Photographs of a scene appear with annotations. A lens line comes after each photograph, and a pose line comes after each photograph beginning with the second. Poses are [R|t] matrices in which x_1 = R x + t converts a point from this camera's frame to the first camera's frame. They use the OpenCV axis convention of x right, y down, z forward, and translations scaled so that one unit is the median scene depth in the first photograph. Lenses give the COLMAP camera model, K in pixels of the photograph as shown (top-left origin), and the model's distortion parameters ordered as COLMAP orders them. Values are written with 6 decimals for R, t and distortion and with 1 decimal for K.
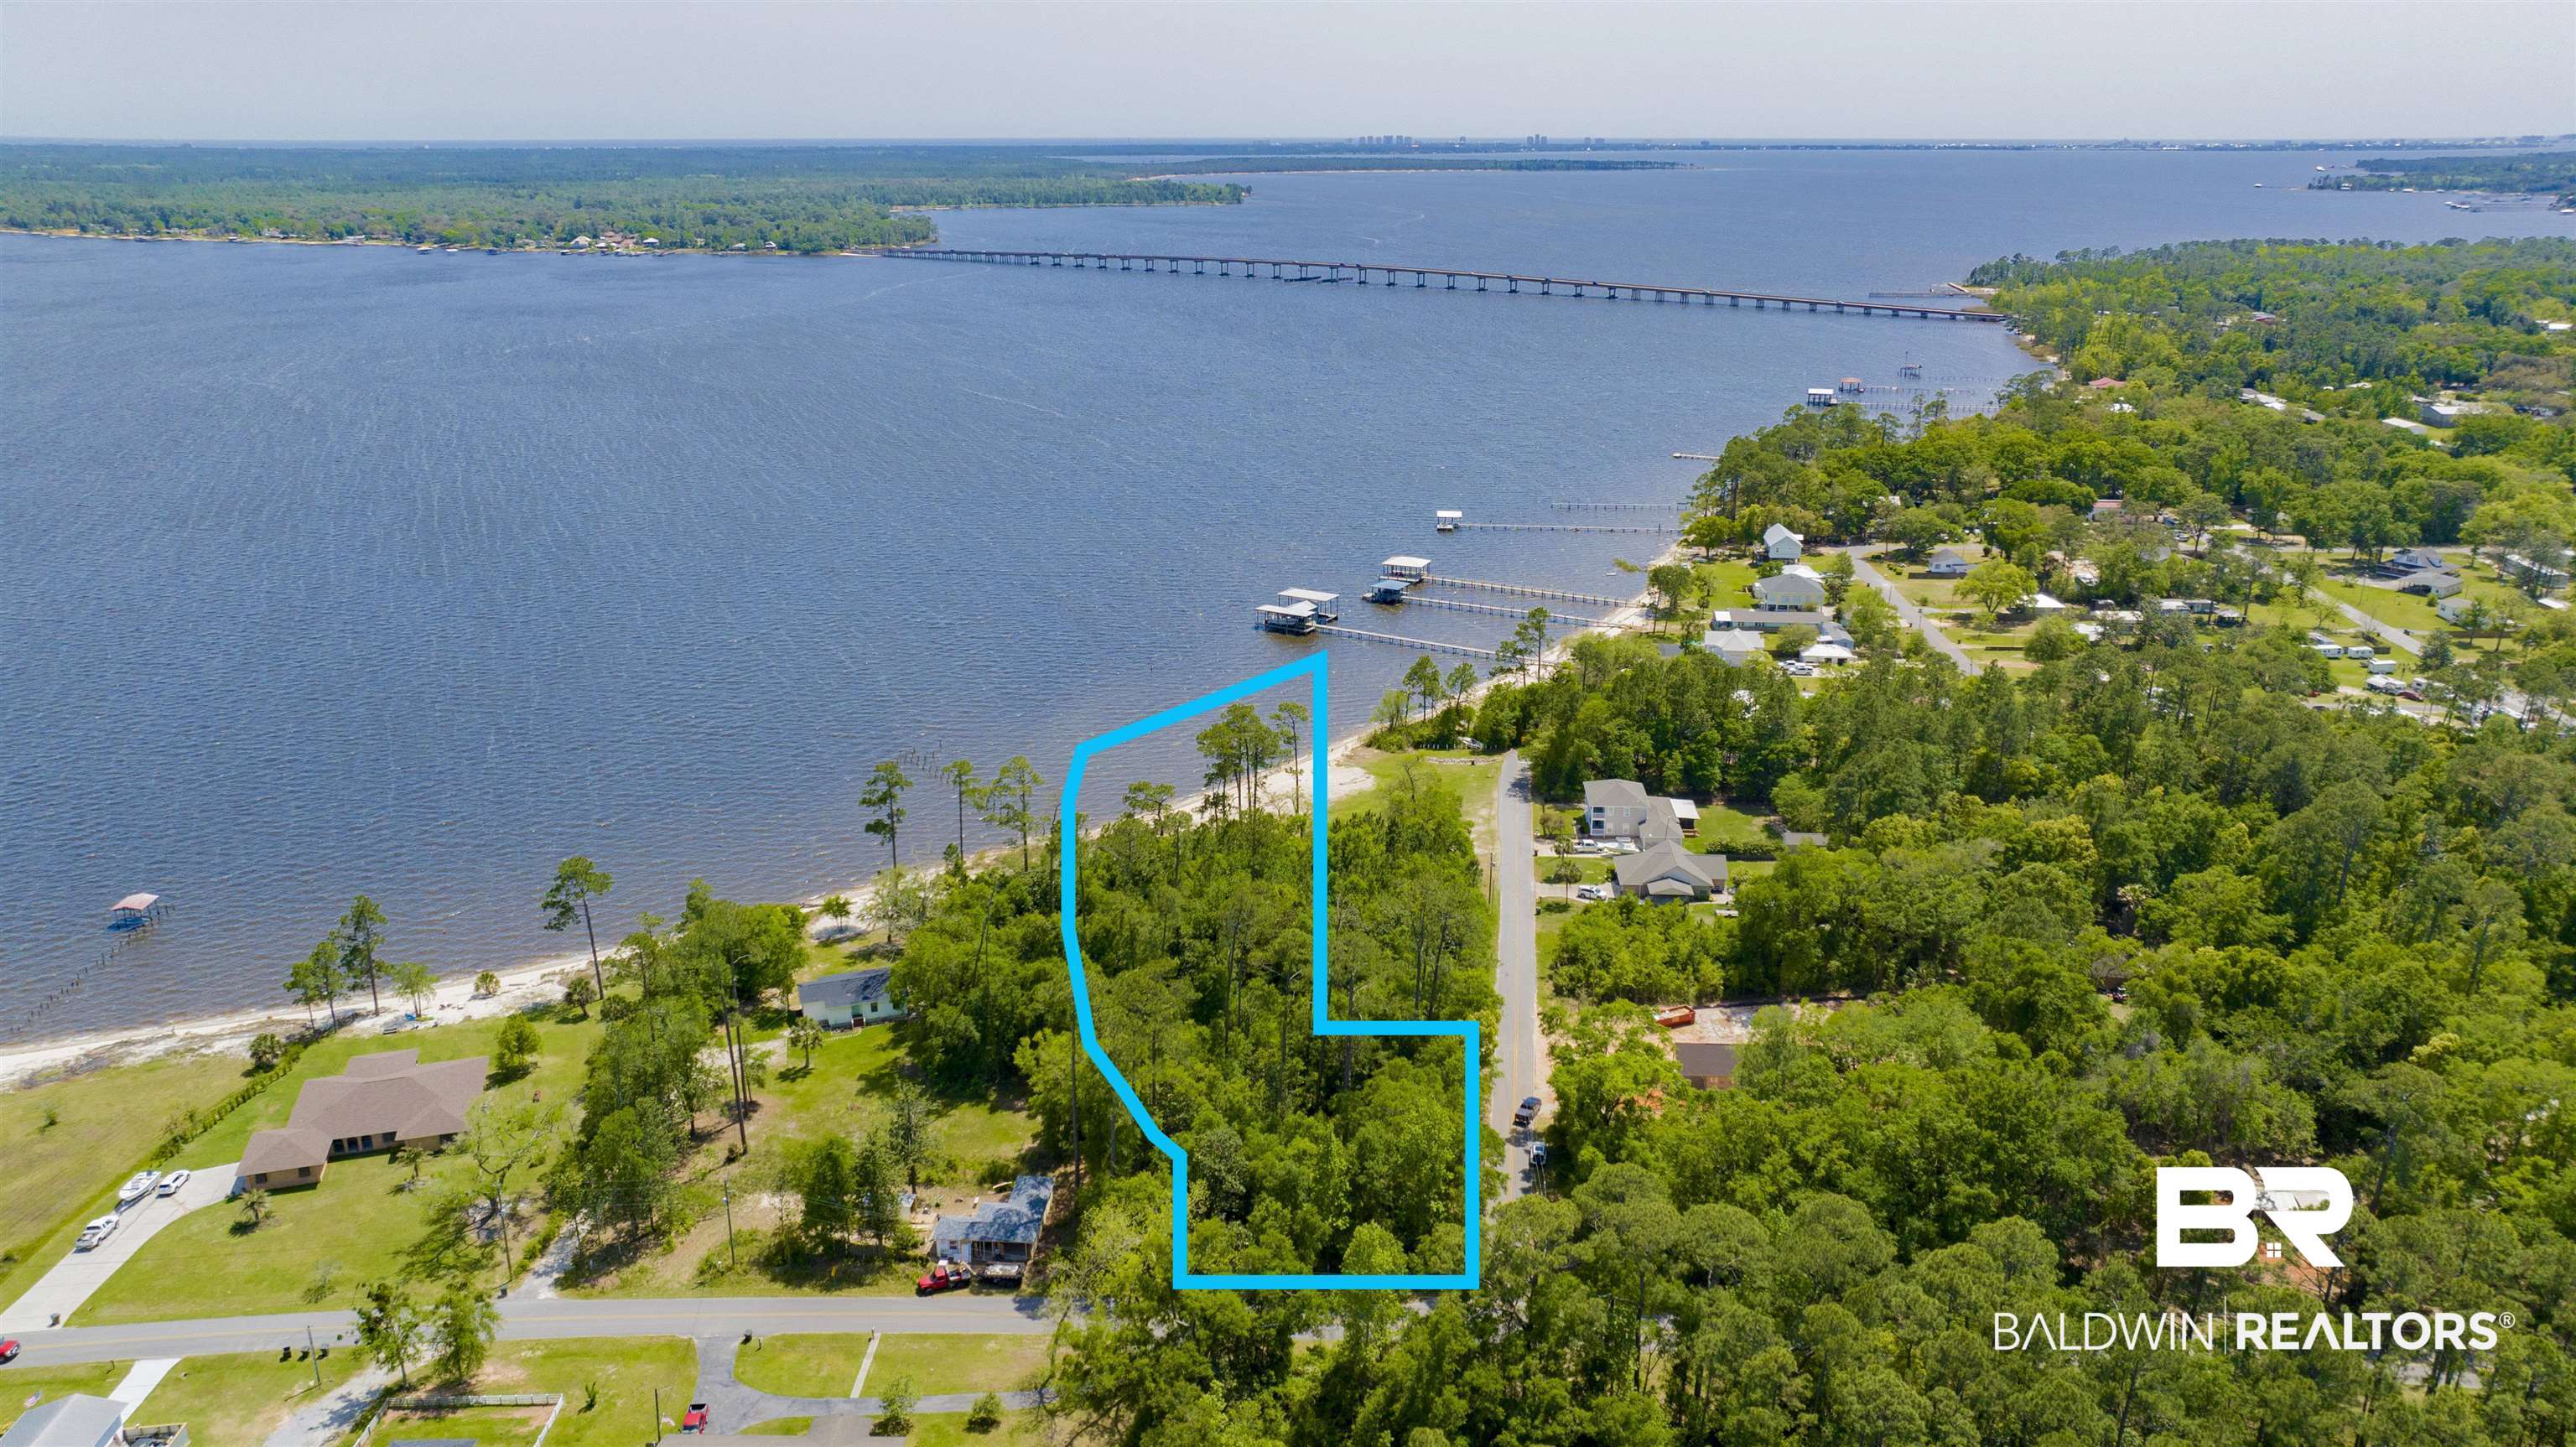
lens RADIAL K [[1761.3, 0, 1288.7], [0, 1761.3, 724.5], [0, 0, 1]] dist [-0.038356, 0.059655]
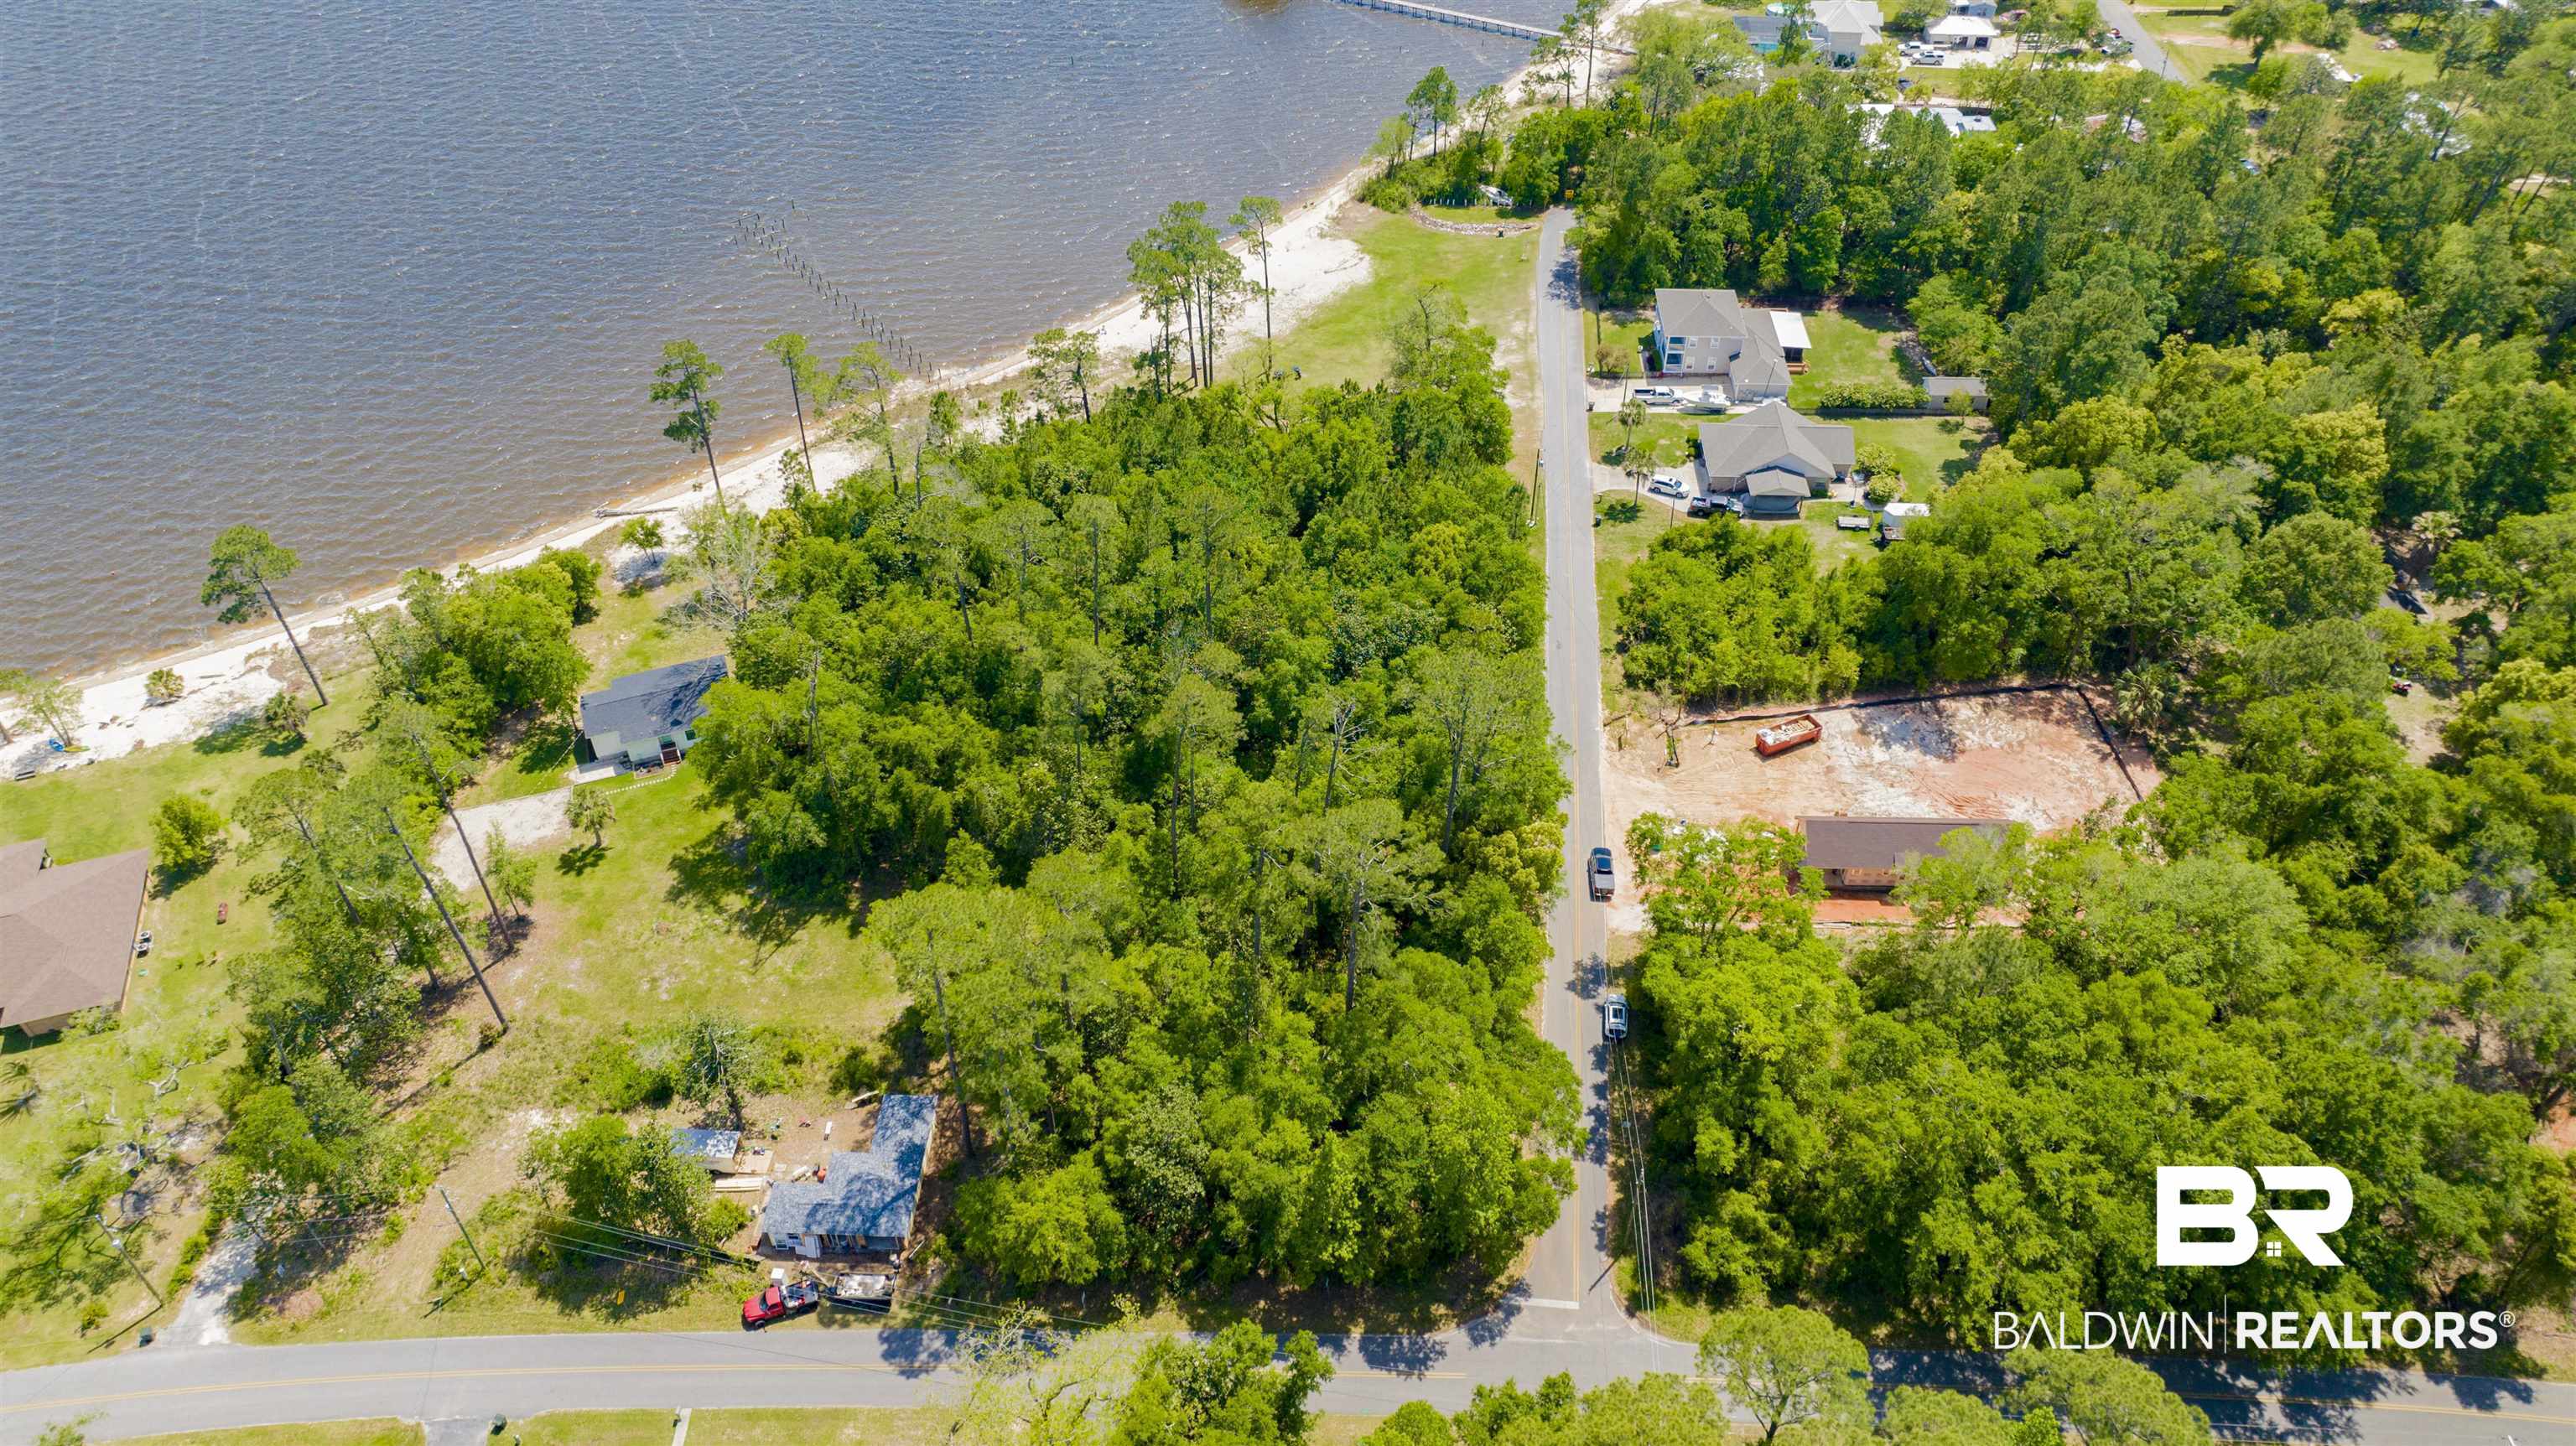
lens RADIAL K [[1761.2, 0, 1295.6], [0, 1761.2, 705.9], [0, 0, 1]] dist [-0.038356, 0.059655]
pose [[0.999700, -0.020660, 0.013190, 0.004121], [0.013672, 0.916614, 0.399539, -0.130629], [-0.020345, -0.399238, 0.916621, 0.324419]]
